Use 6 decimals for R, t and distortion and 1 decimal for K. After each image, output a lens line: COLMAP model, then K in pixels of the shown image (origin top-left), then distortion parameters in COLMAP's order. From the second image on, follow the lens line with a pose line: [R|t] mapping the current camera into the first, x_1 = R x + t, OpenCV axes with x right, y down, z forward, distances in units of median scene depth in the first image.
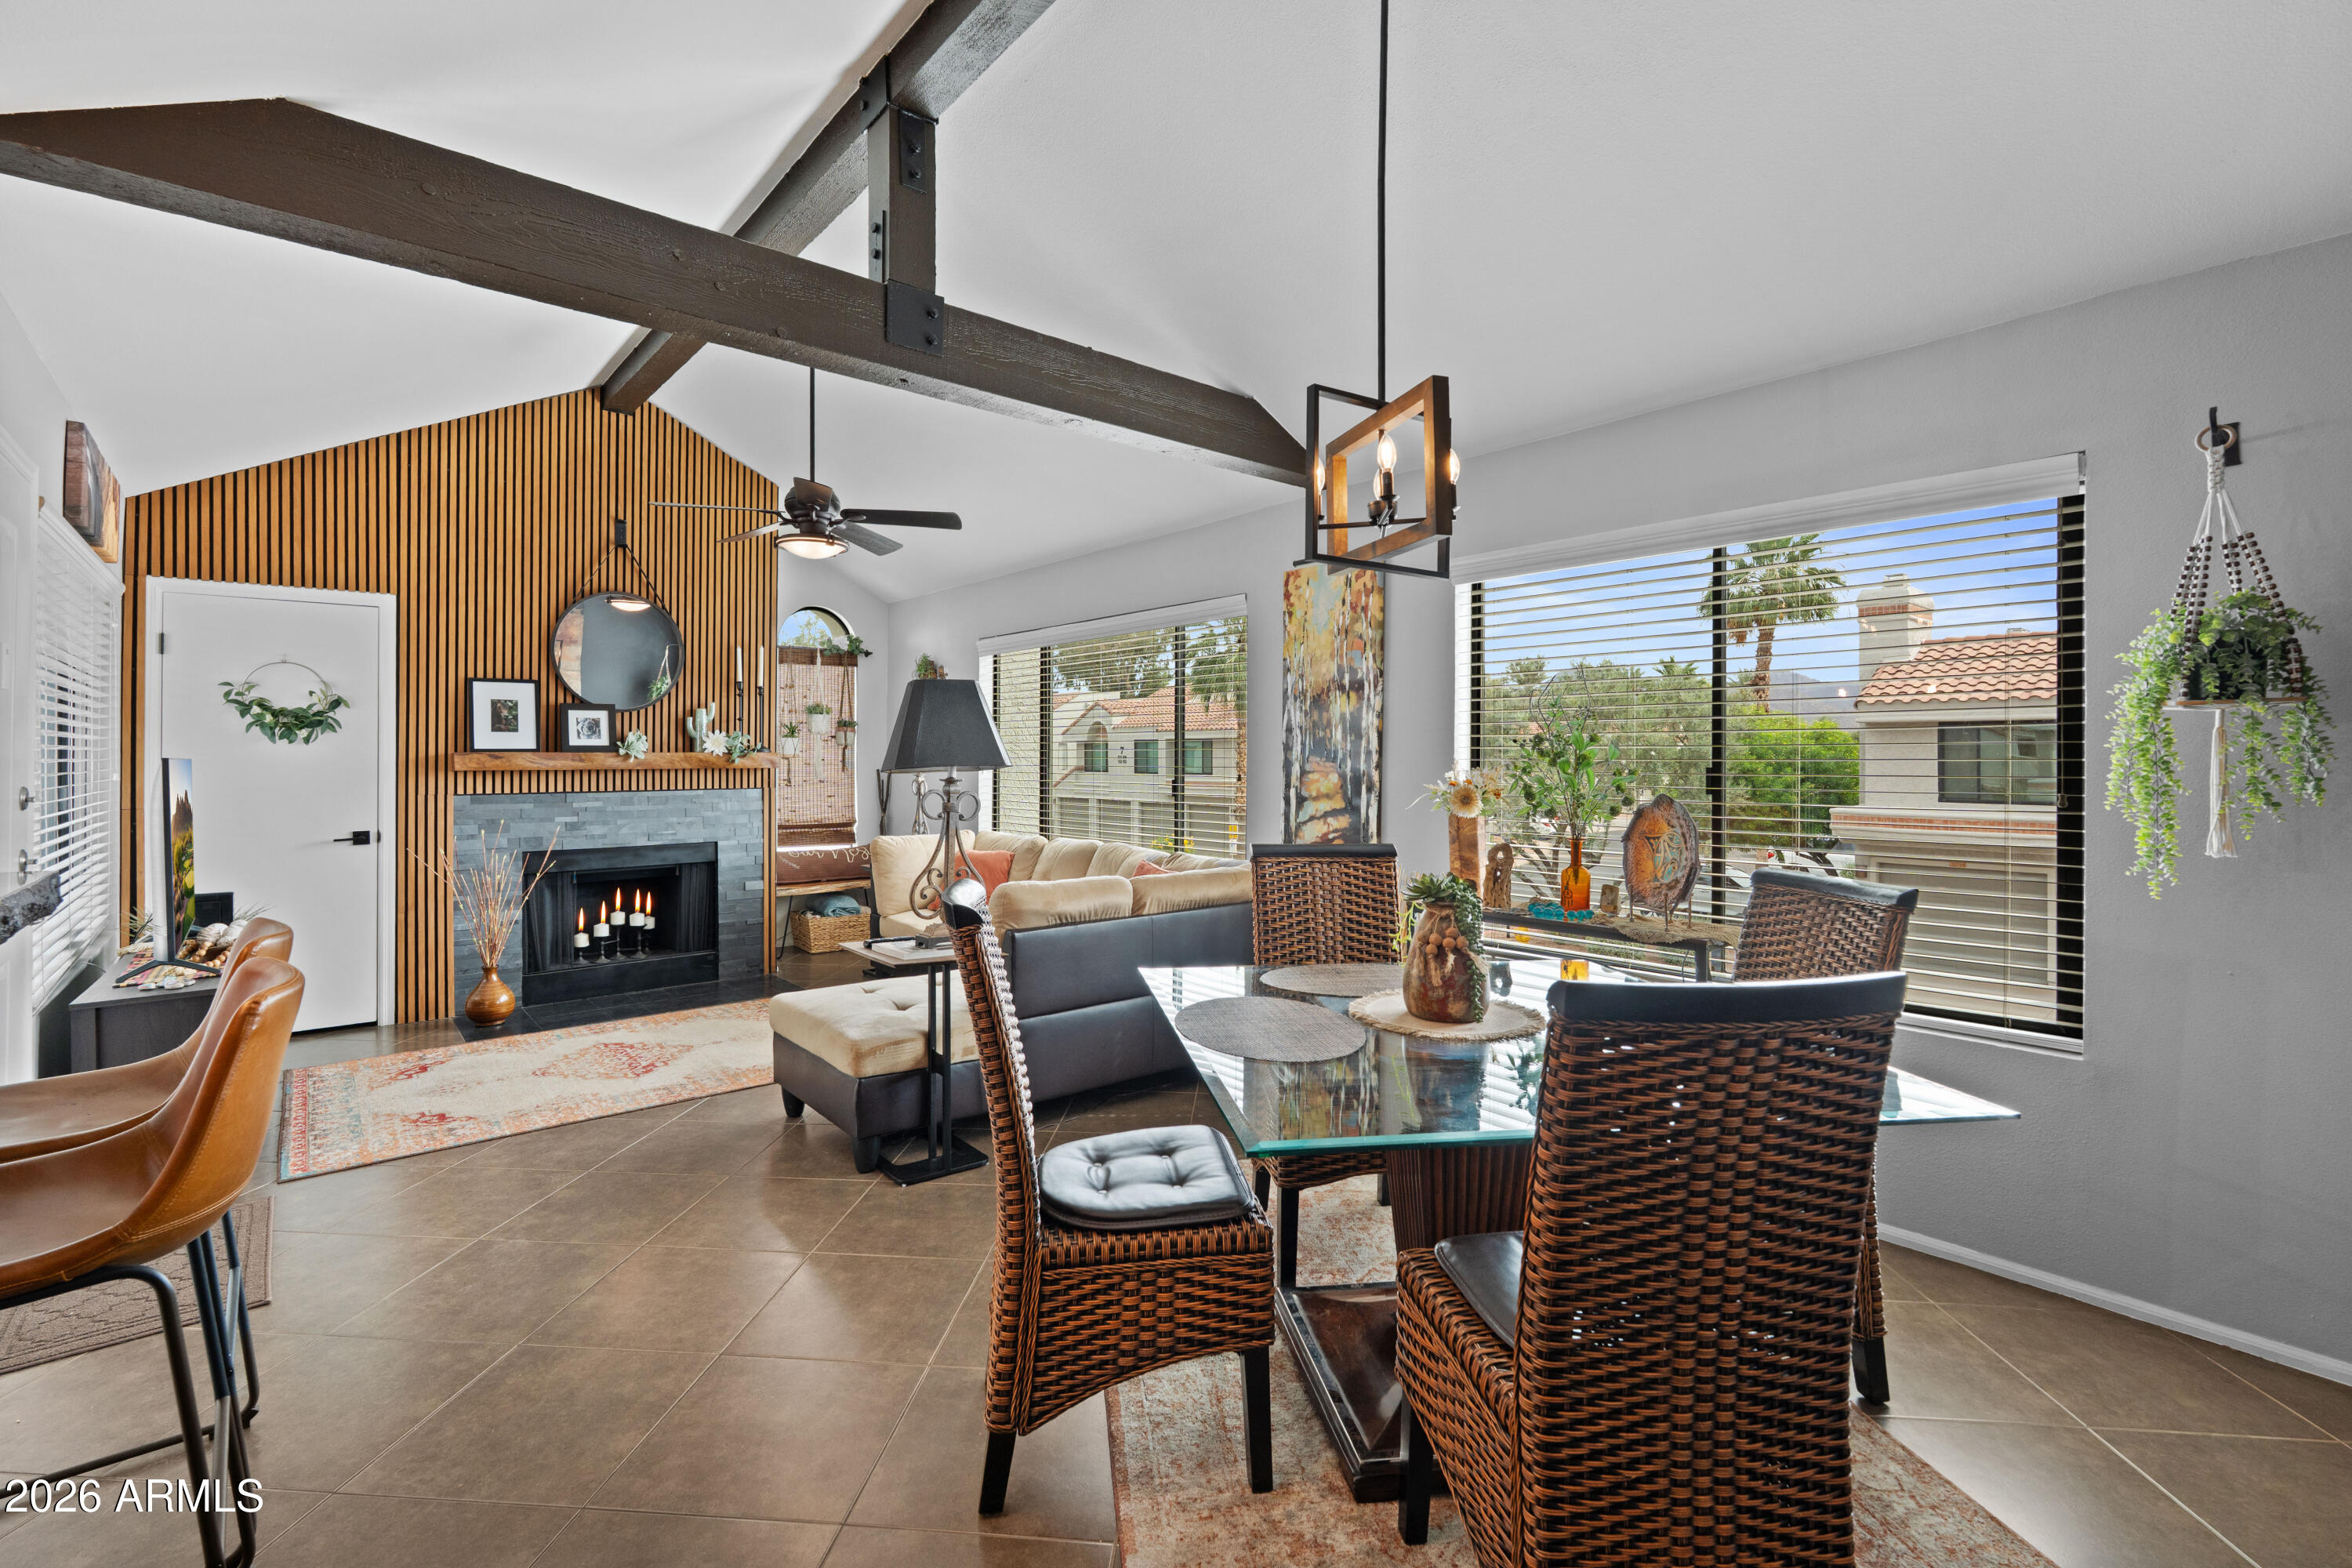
lens RADIAL K [[1046.7, 0, 1171.6], [0, 1046.7, 734.0], [0, 0, 1]] dist [0.000386, 0.000132]
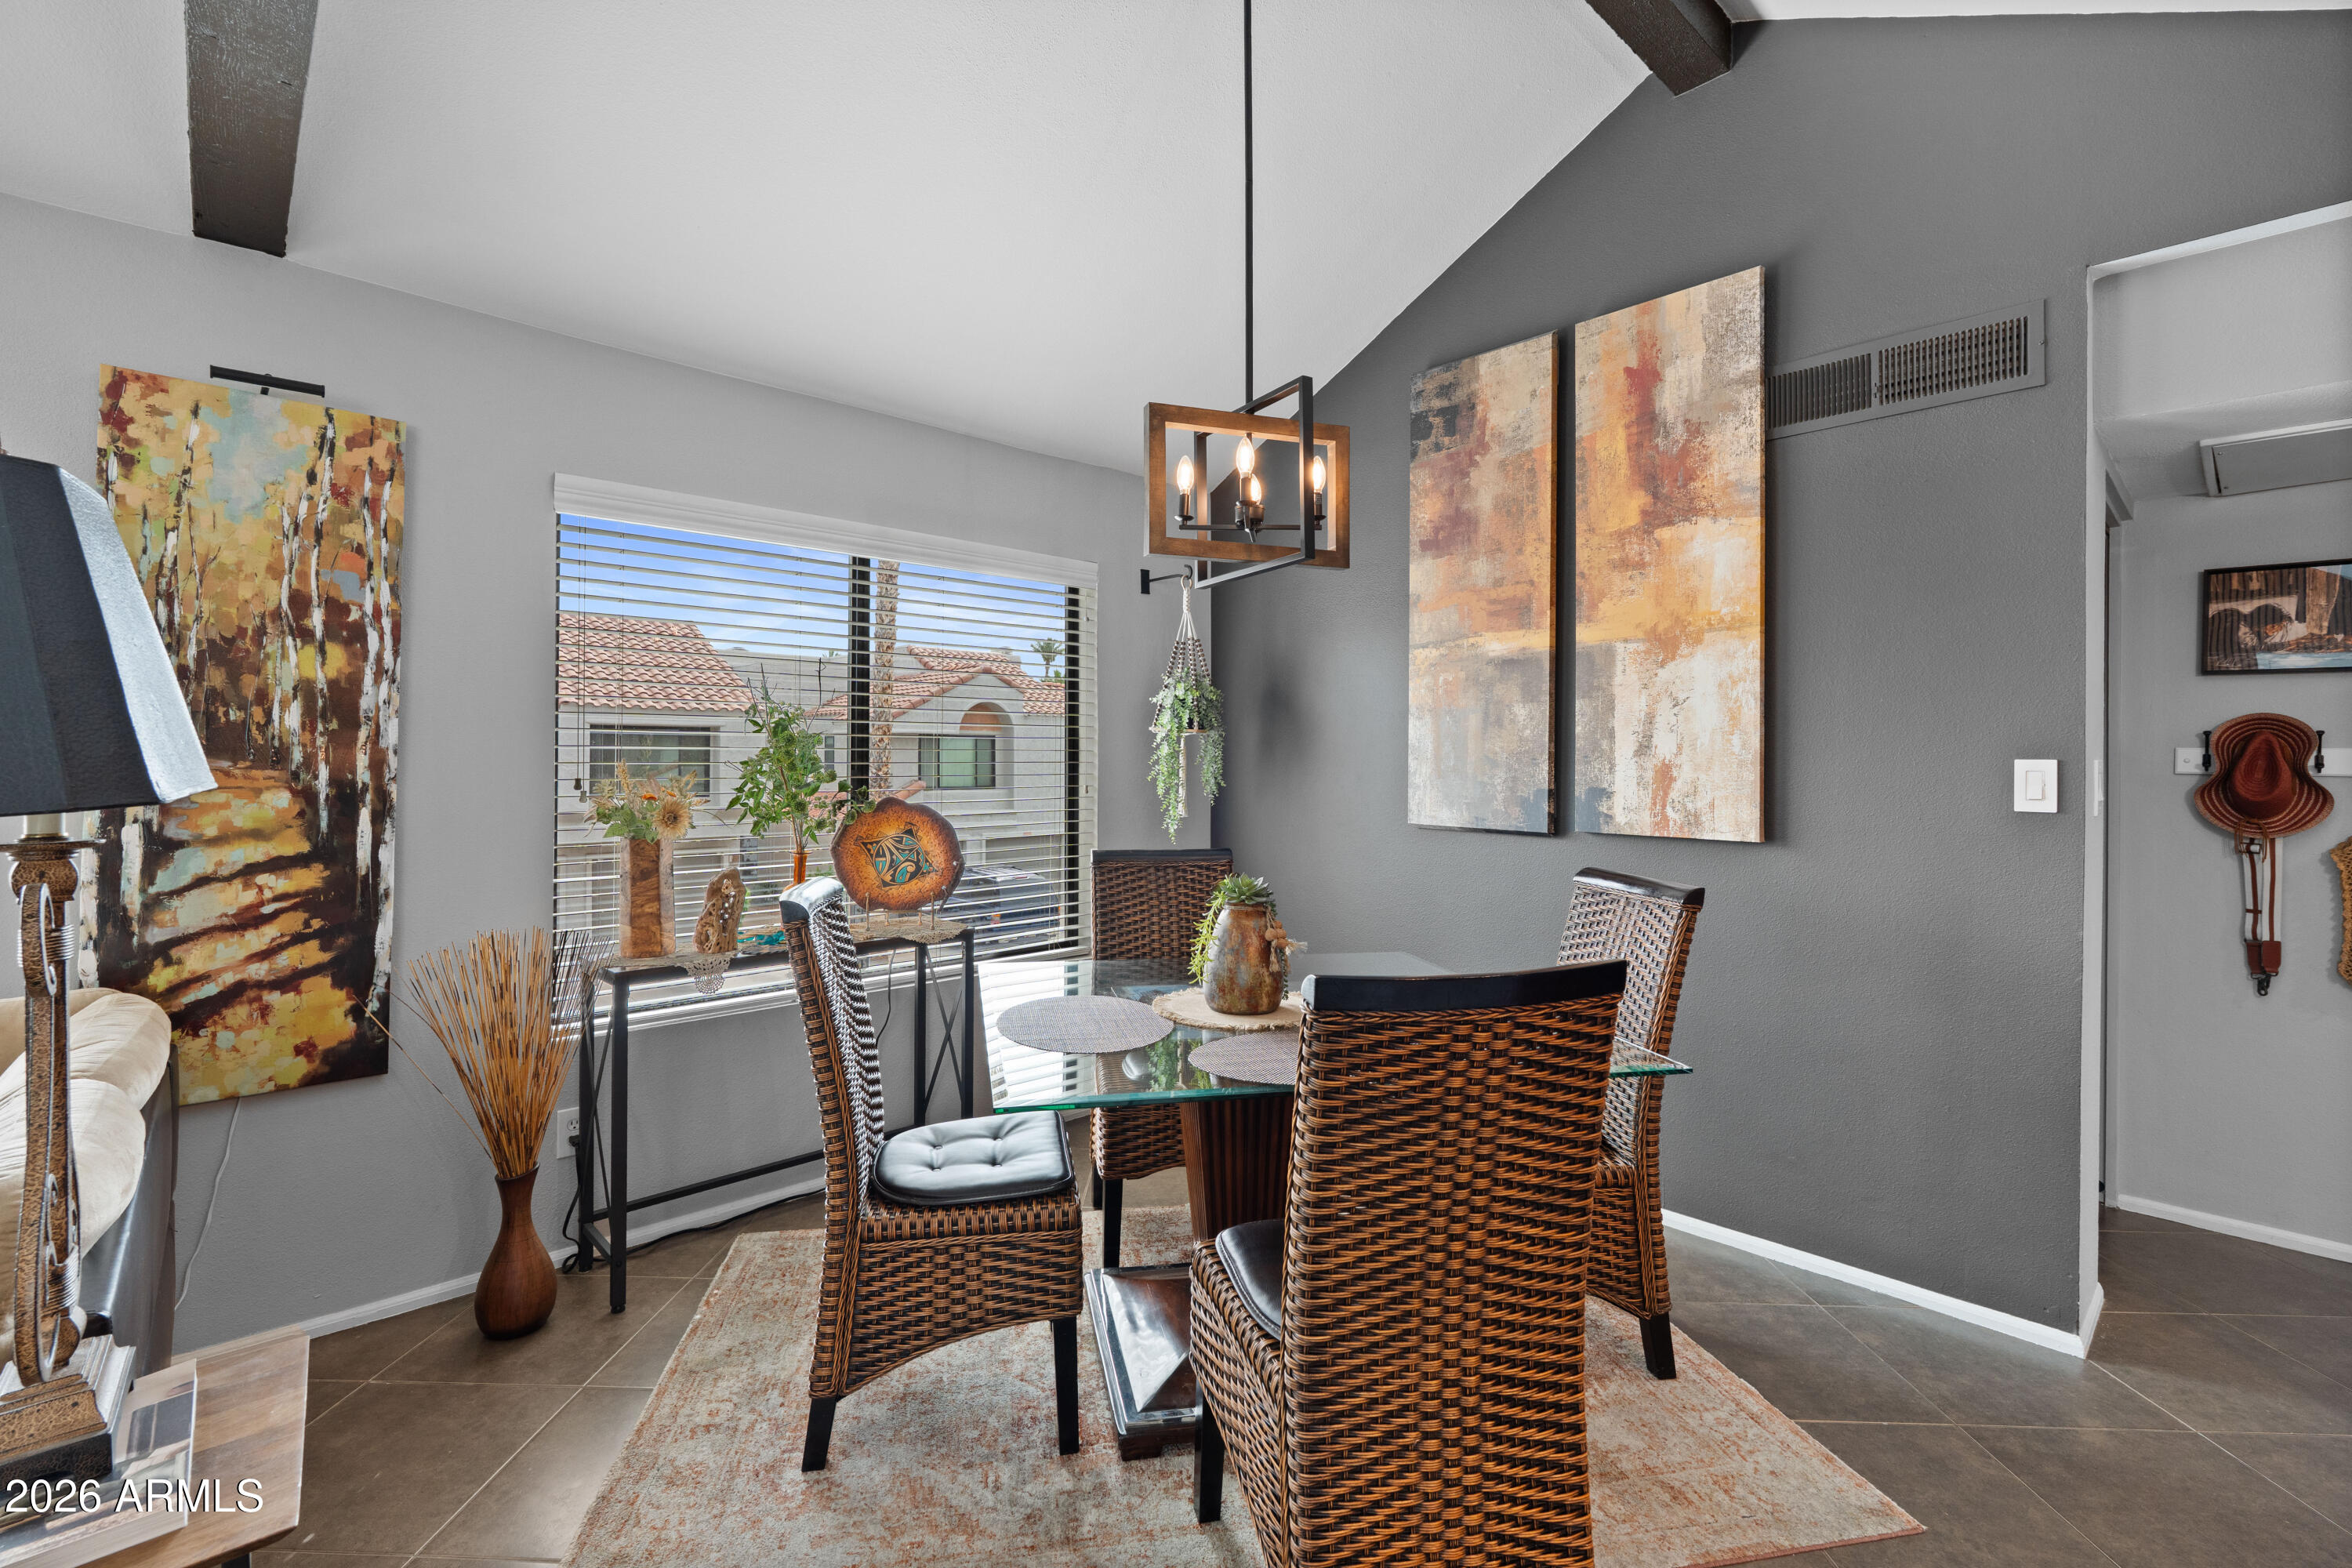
lens RADIAL K [[1034.8, 0, 1168.4], [0, 1034.8, 751.5], [0, 0, 1]] dist [-0.004071, -0.000690]
pose [[-0.045223, 0.007298, 0.998950, -0.387265], [-0.023214, 0.999696, -0.008354, 0.011375], [-0.998707, -0.023567, -0.045040, 0.562656]]
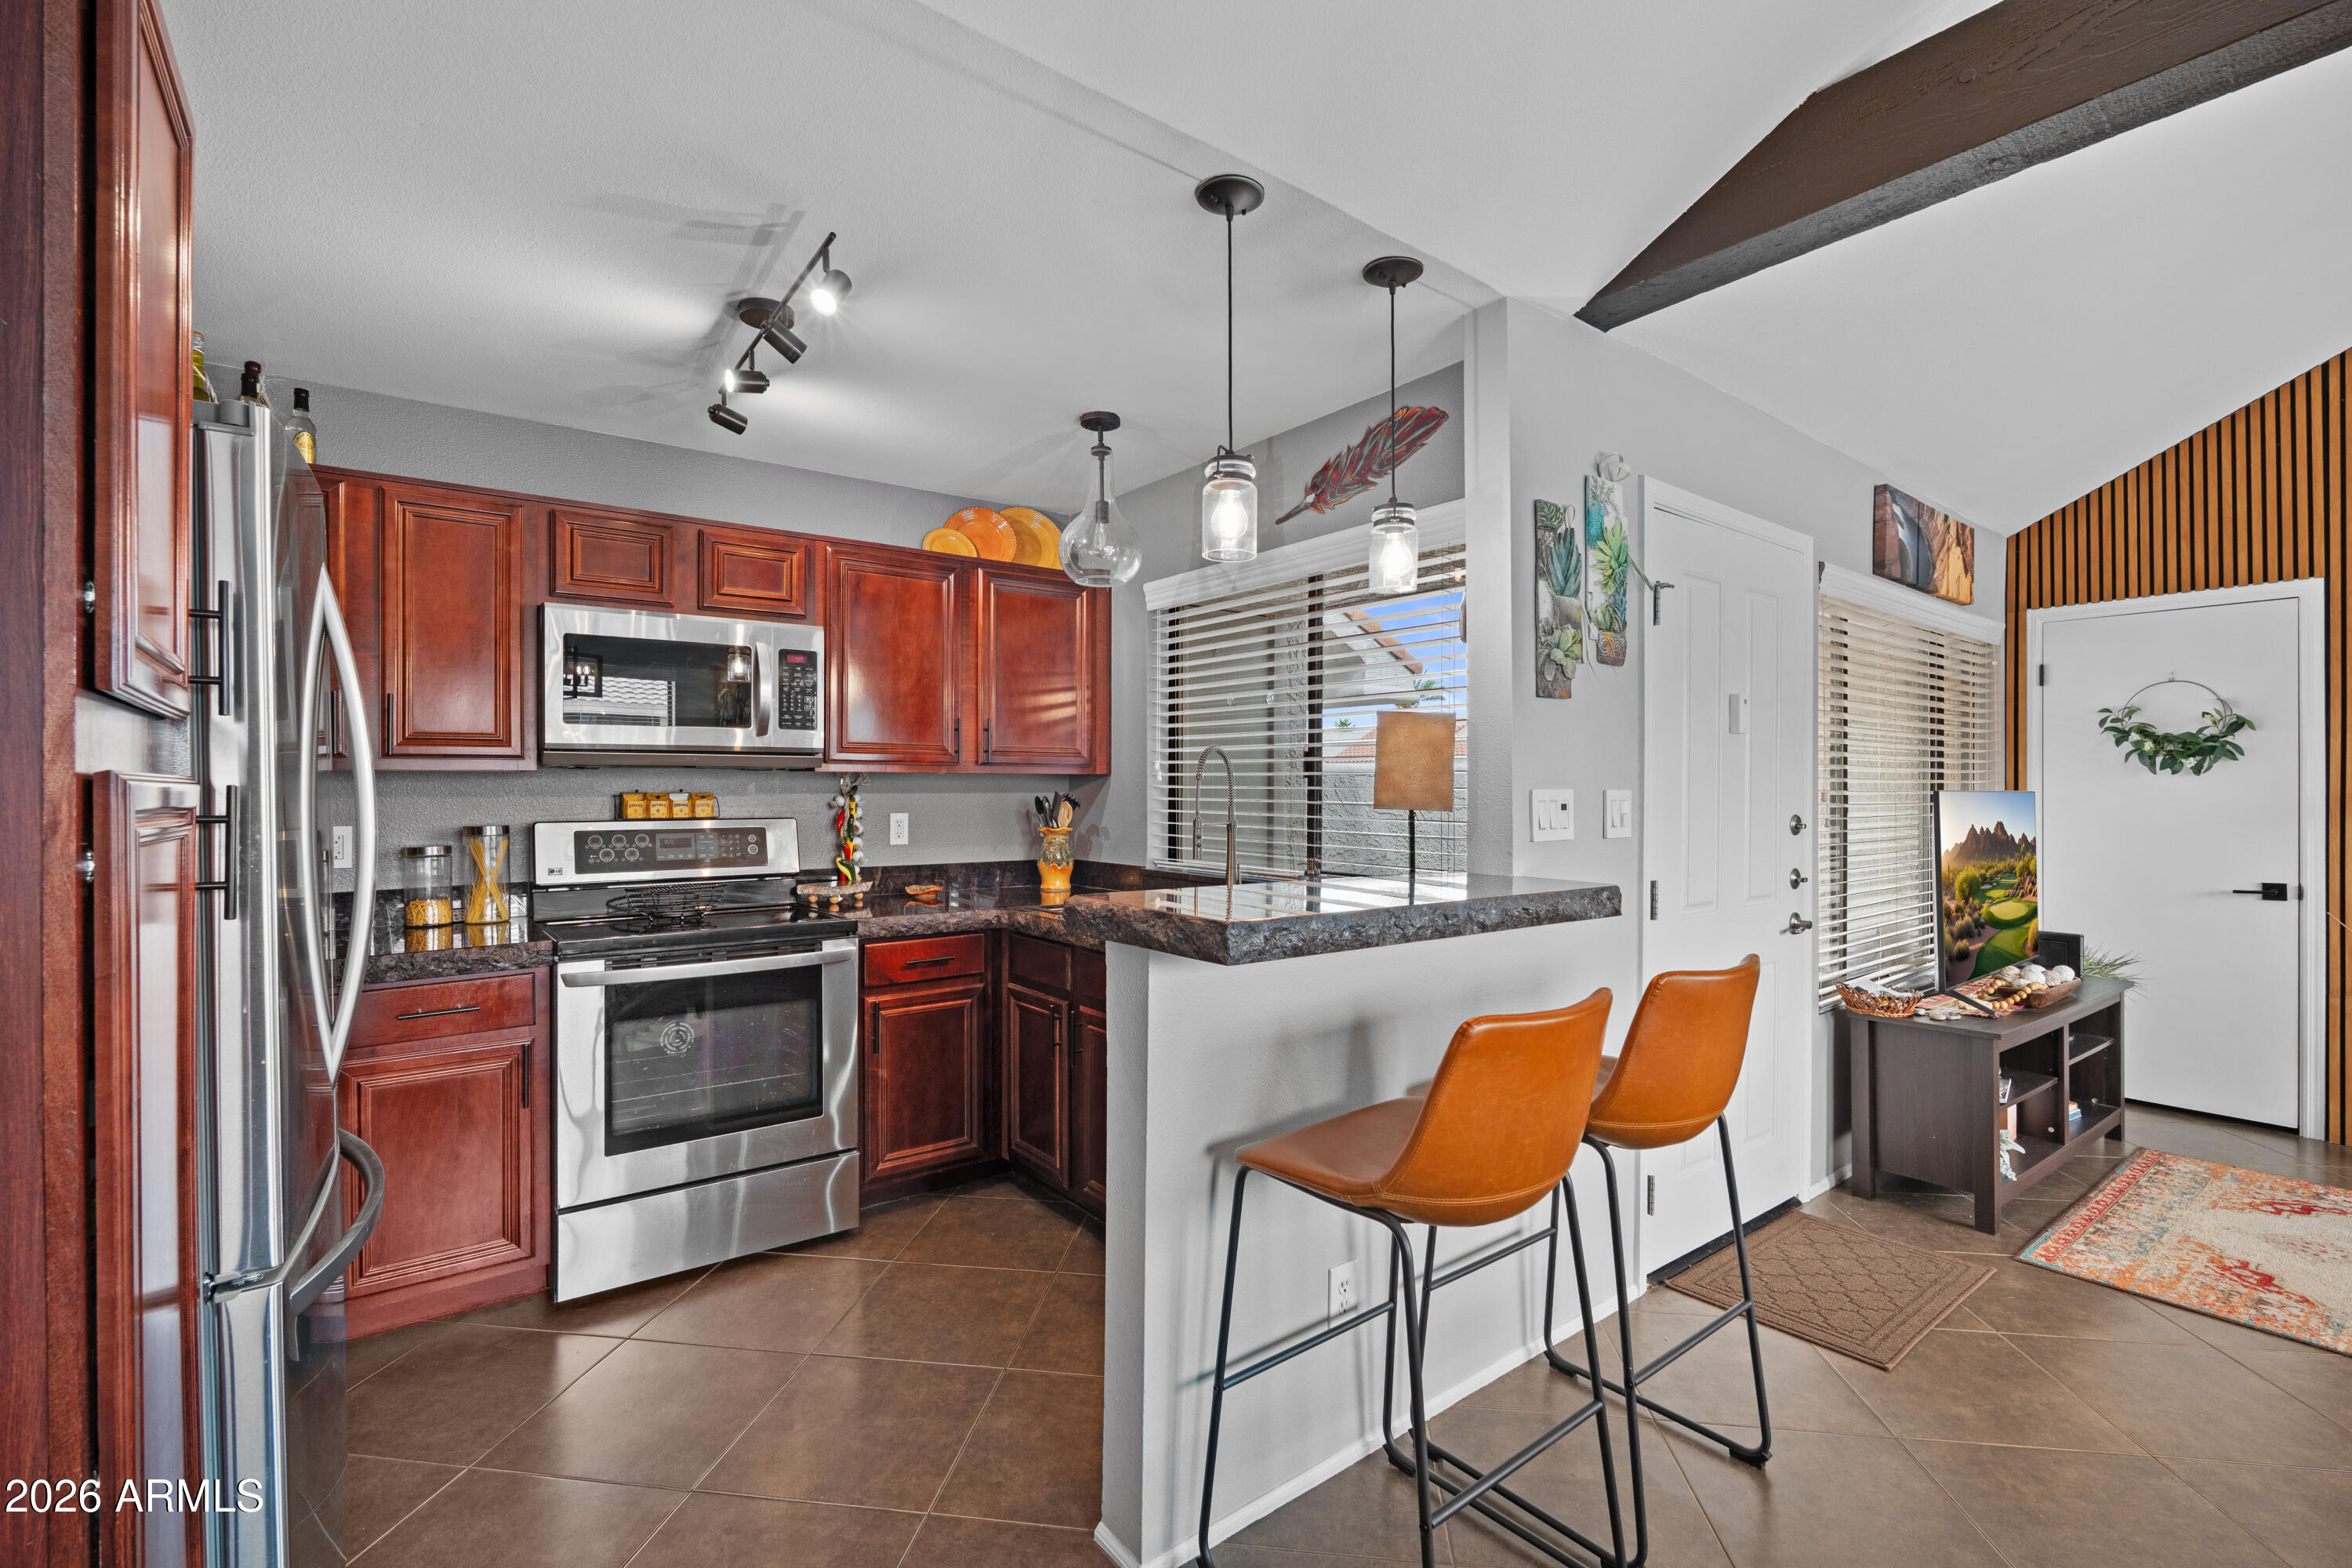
lens RADIAL K [[1023.0, 0, 1176.0], [0, 1023.0, 784.0], [0, 0, 1]] dist [-0.004671, -0.000037]
pose [[-0.059412, -0.002830, -0.998230, 0.050769], [0.020059, 0.999791, -0.004028, 0.004314], [0.998032, -0.020263, -0.059343, 0.236876]]
